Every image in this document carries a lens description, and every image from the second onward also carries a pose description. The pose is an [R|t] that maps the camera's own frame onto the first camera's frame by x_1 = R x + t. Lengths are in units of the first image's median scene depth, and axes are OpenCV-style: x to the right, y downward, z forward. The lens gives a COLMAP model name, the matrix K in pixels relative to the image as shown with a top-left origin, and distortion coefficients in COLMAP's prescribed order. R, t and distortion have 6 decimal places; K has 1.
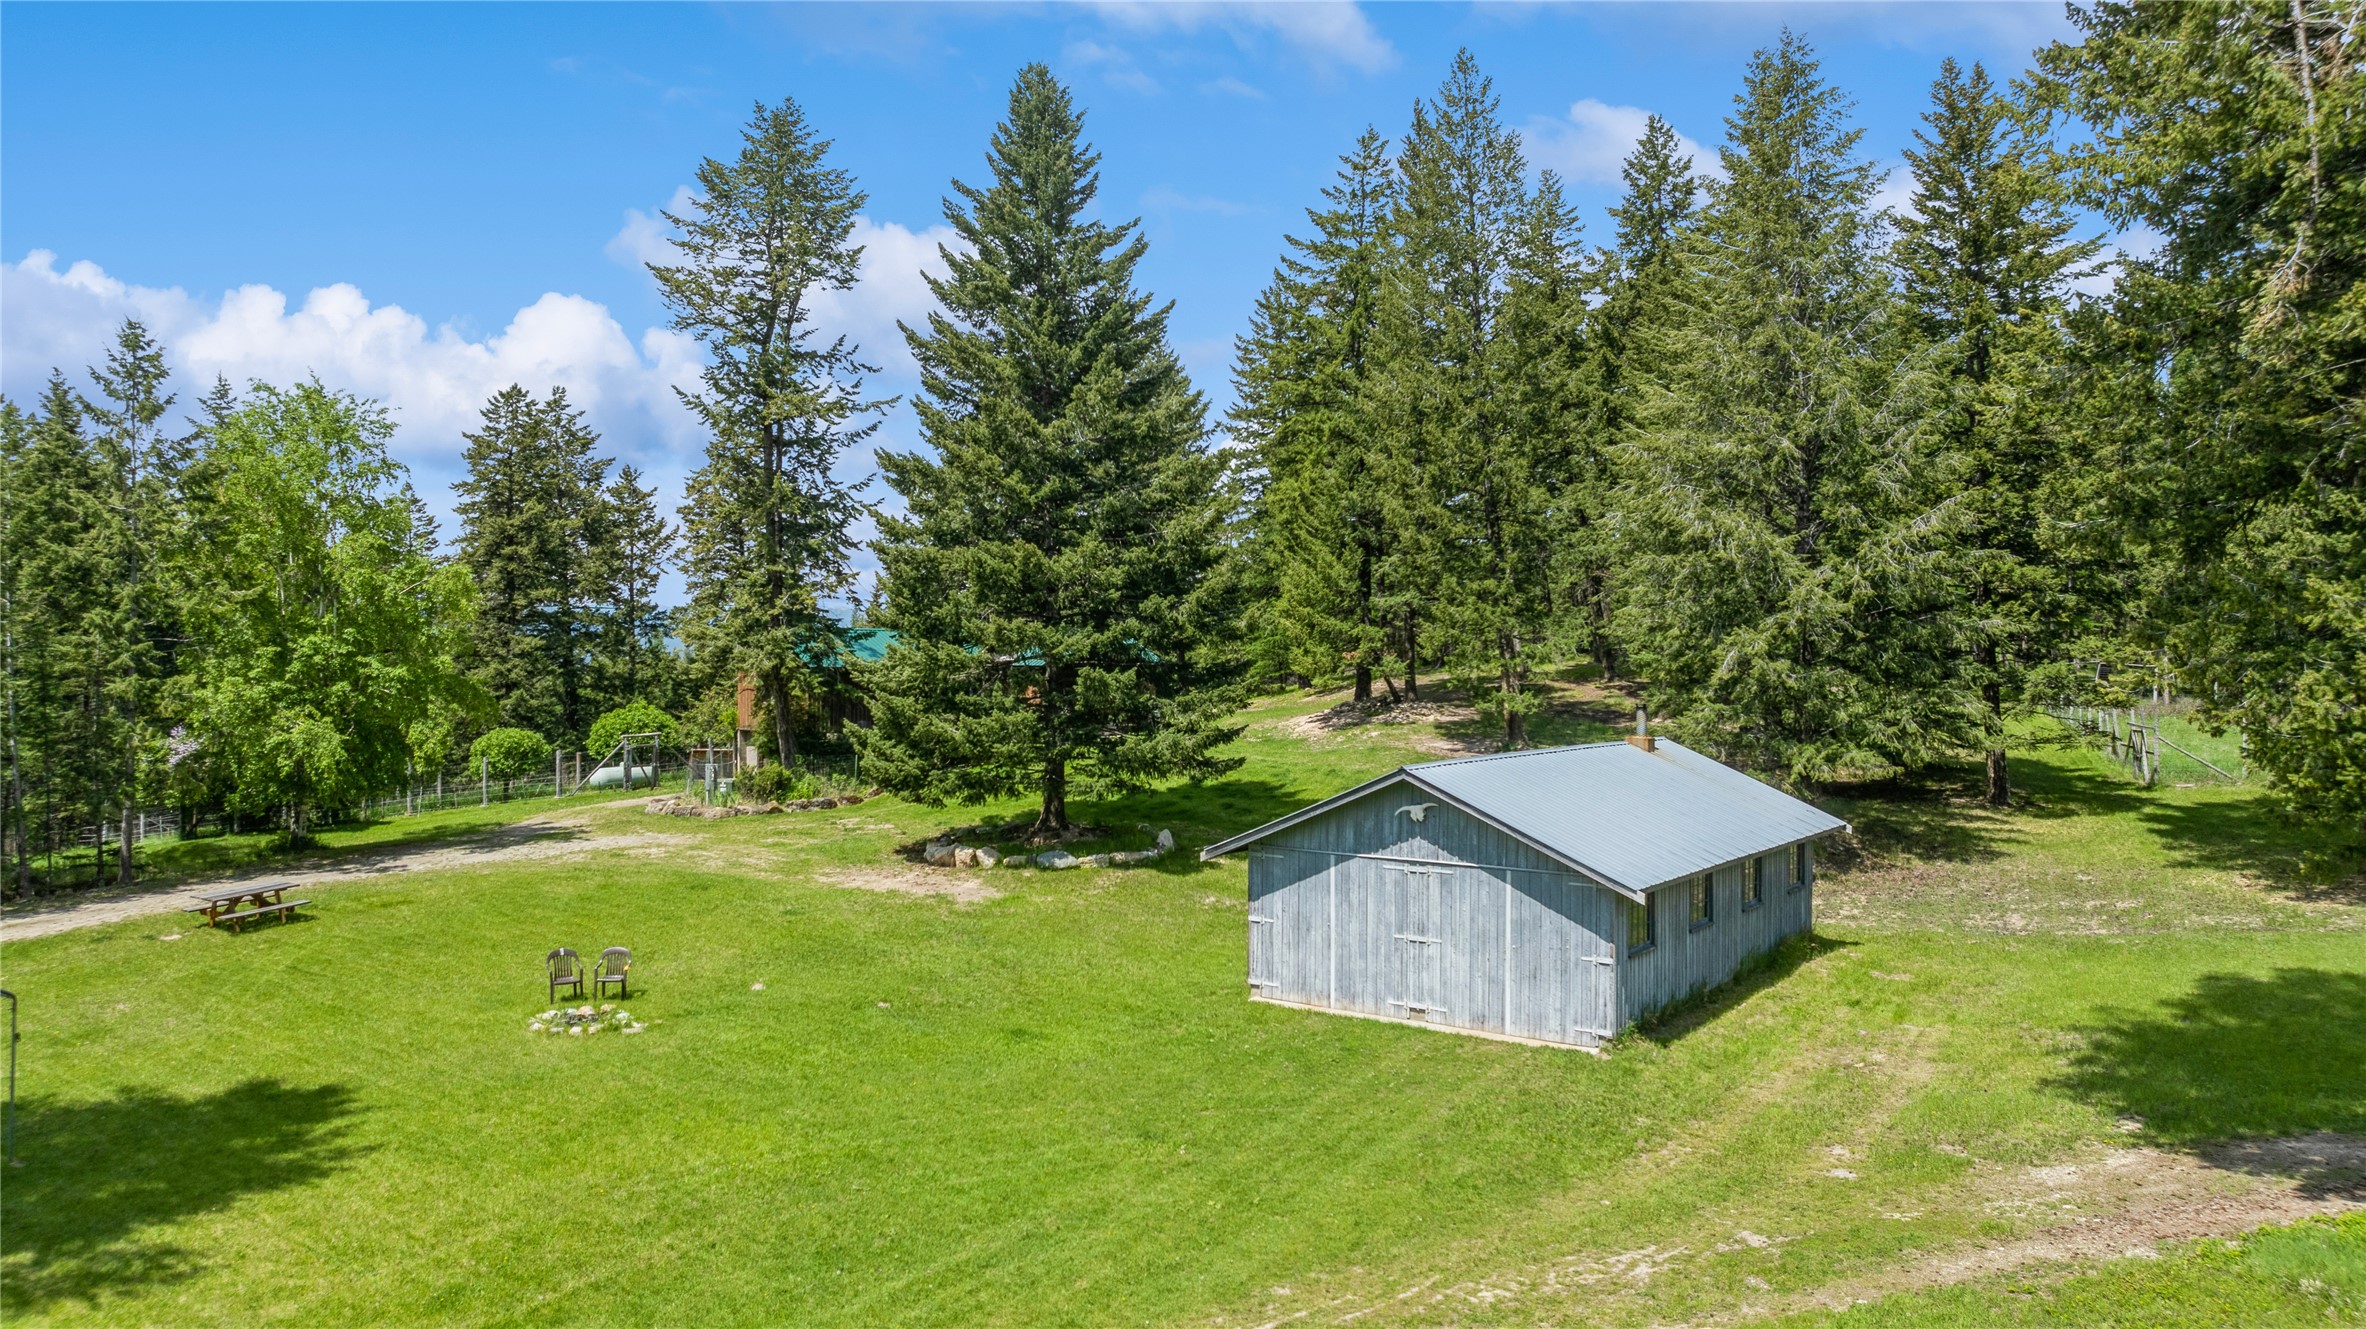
lens RADIAL K [[1663.4, 0, 1181.4], [0, 1663.4, 663.8], [0, 0, 1]] dist [-0.001446, -0.000174]
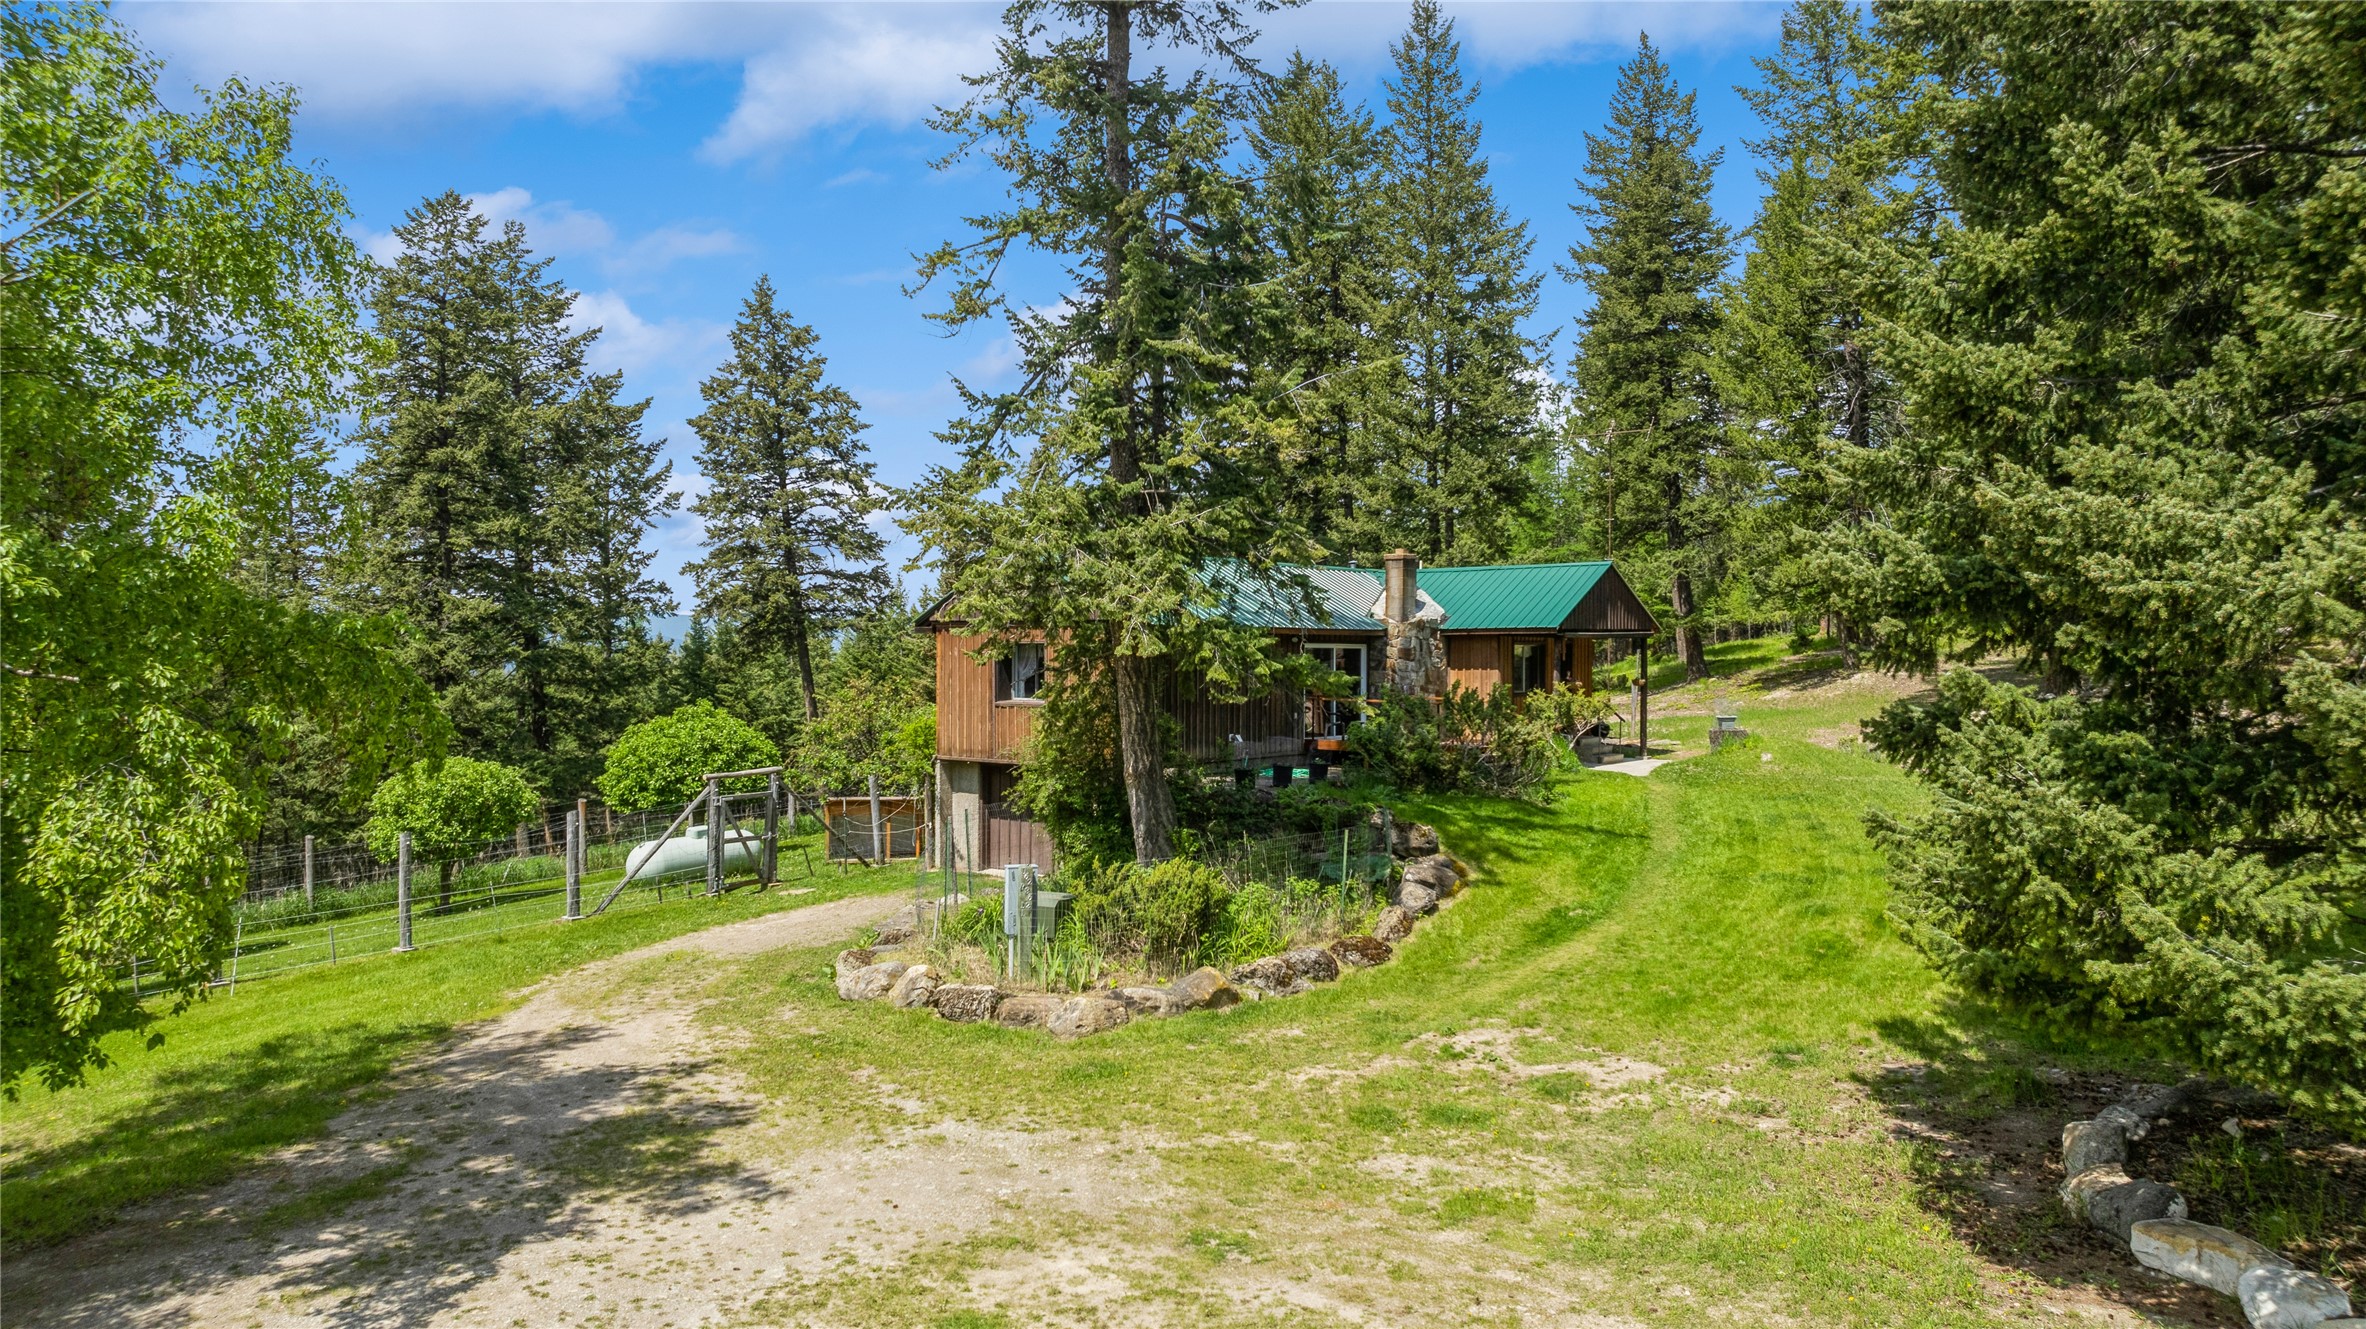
lens RADIAL K [[1663.4, 0, 1184.8], [0, 1663.4, 668.9], [0, 0, 1]] dist [-0.001446, -0.000174]
pose [[0.999035, -0.002972, 0.043811, -0.159096], [0.002893, 0.999994, 0.001862, 0.009467], [-0.043816, -0.001734, 0.999038, 0.379911]]
